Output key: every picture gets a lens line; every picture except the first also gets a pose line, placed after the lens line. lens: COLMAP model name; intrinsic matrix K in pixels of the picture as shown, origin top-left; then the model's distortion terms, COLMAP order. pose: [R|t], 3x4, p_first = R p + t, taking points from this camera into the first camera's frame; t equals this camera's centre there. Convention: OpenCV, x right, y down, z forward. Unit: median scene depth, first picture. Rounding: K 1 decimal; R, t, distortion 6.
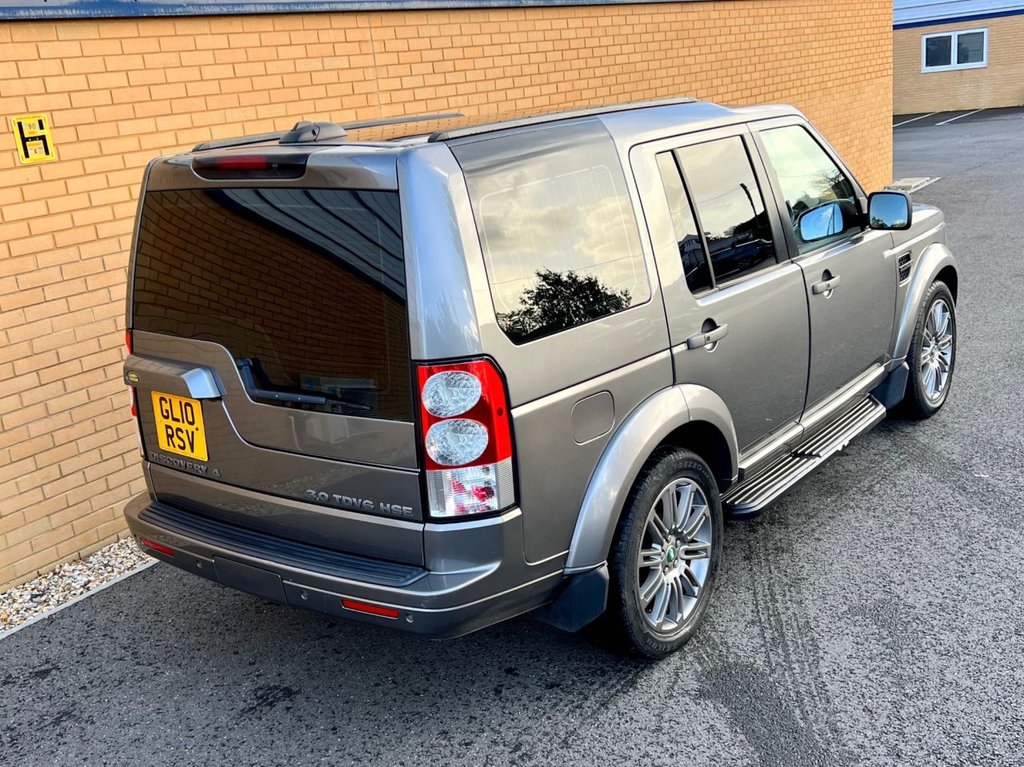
lens RADIAL K [[1120.1, 0, 501.6], [0, 1120.1, 385.7], [0, 0, 1]] dist [0.092304, -0.206693]
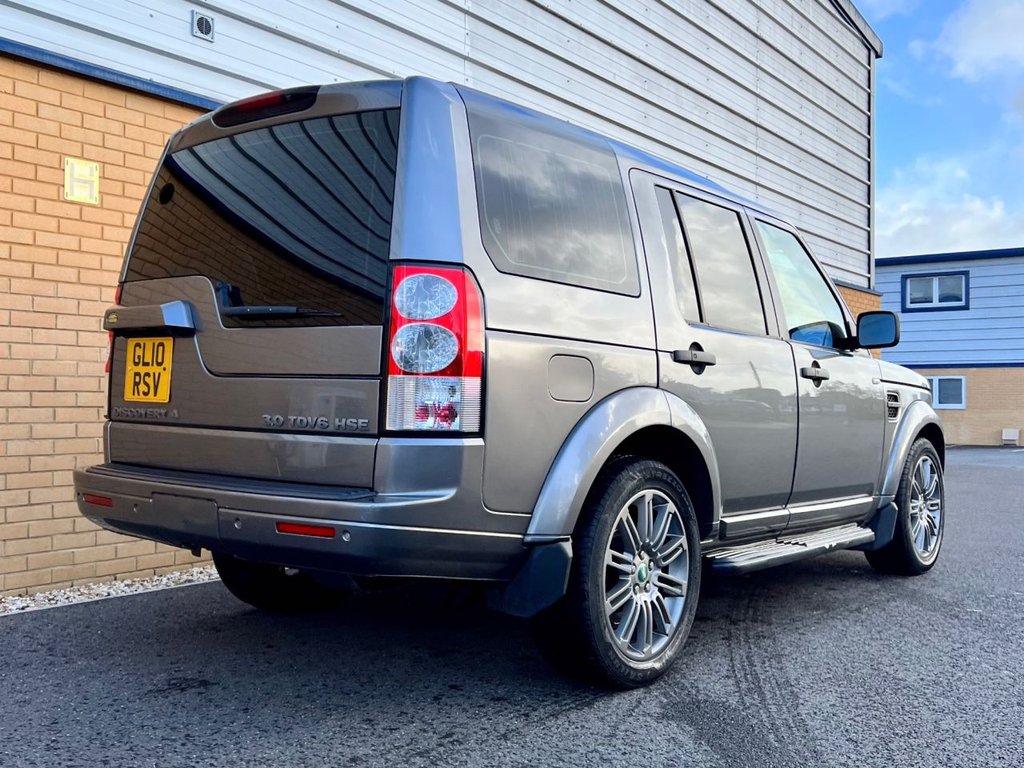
lens RADIAL K [[1032.5, 0, 520.1], [0, 1032.5, 376.7], [0, 0, 1]] dist [0.045346, -0.067964]
pose [[0.993934, 0.108359, -0.018794, 0.049456], [-0.108897, 0.945797, -0.305958, 0.274221], [-0.015378, 0.306148, 0.951860, 0.142409]]
